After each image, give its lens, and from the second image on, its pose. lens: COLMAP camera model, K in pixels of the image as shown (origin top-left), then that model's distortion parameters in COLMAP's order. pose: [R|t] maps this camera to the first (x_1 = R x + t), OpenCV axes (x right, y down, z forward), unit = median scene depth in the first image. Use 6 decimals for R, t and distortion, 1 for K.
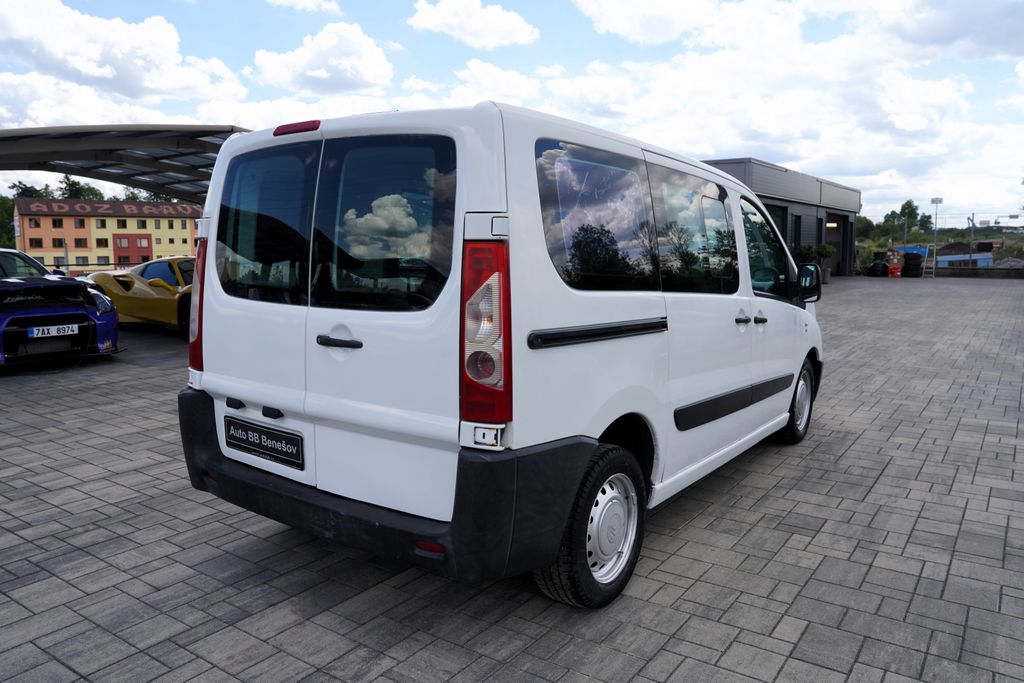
lens RADIAL K [[768.9, 0, 561.6], [0, 768.9, 339.0], [0, 0, 1]] dist [-0.077138, 0.067343]
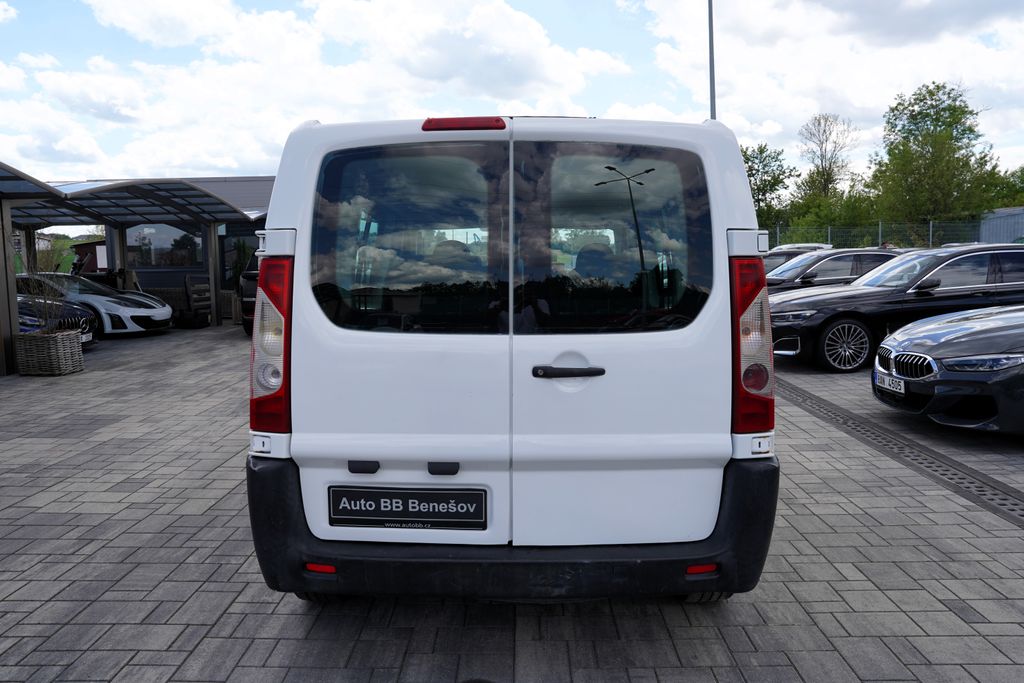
lens RADIAL K [[752.2, 0, 556.0], [0, 752.2, 339.5], [0, 0, 1]] dist [-0.072397, 0.049829]
pose [[0.819271, -0.068855, 0.569258, -0.044735], [0.078640, 0.996876, 0.007400, -0.002276], [-0.567989, 0.038704, 0.822126, 0.016191]]
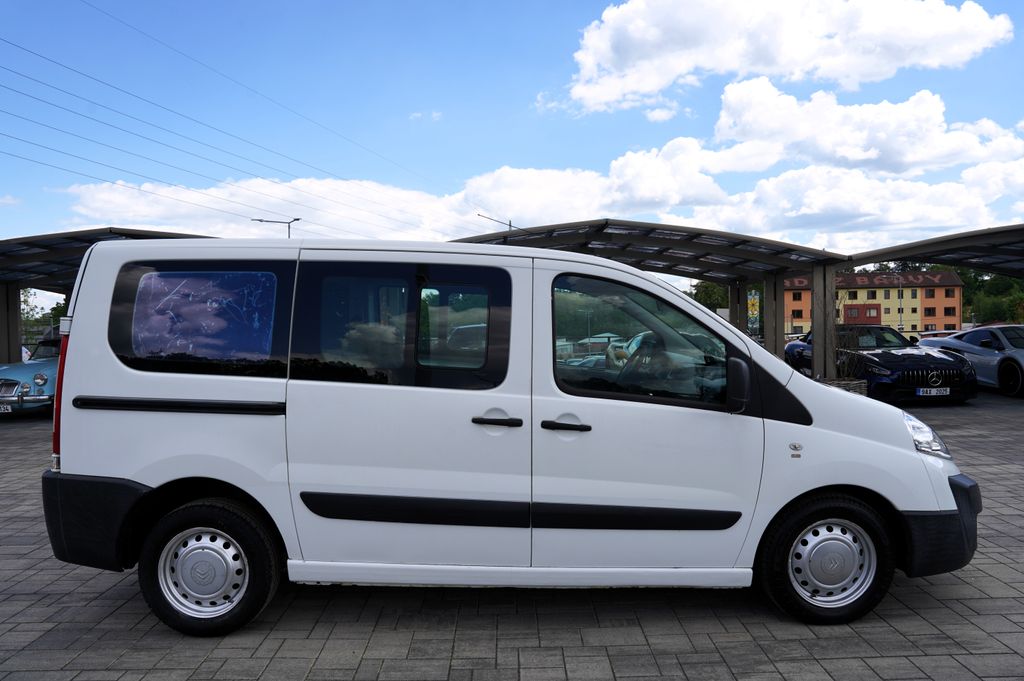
lens RADIAL K [[767.3, 0, 513.8], [0, 767.3, 312.2], [0, 0, 1]] dist [-0.010561, -0.003450]
pose [[0.540678, -0.010904, -0.841159, 0.085238], [-0.094372, 0.992818, -0.073531, -0.007270], [0.835920, 0.119138, 0.535765, 0.045310]]
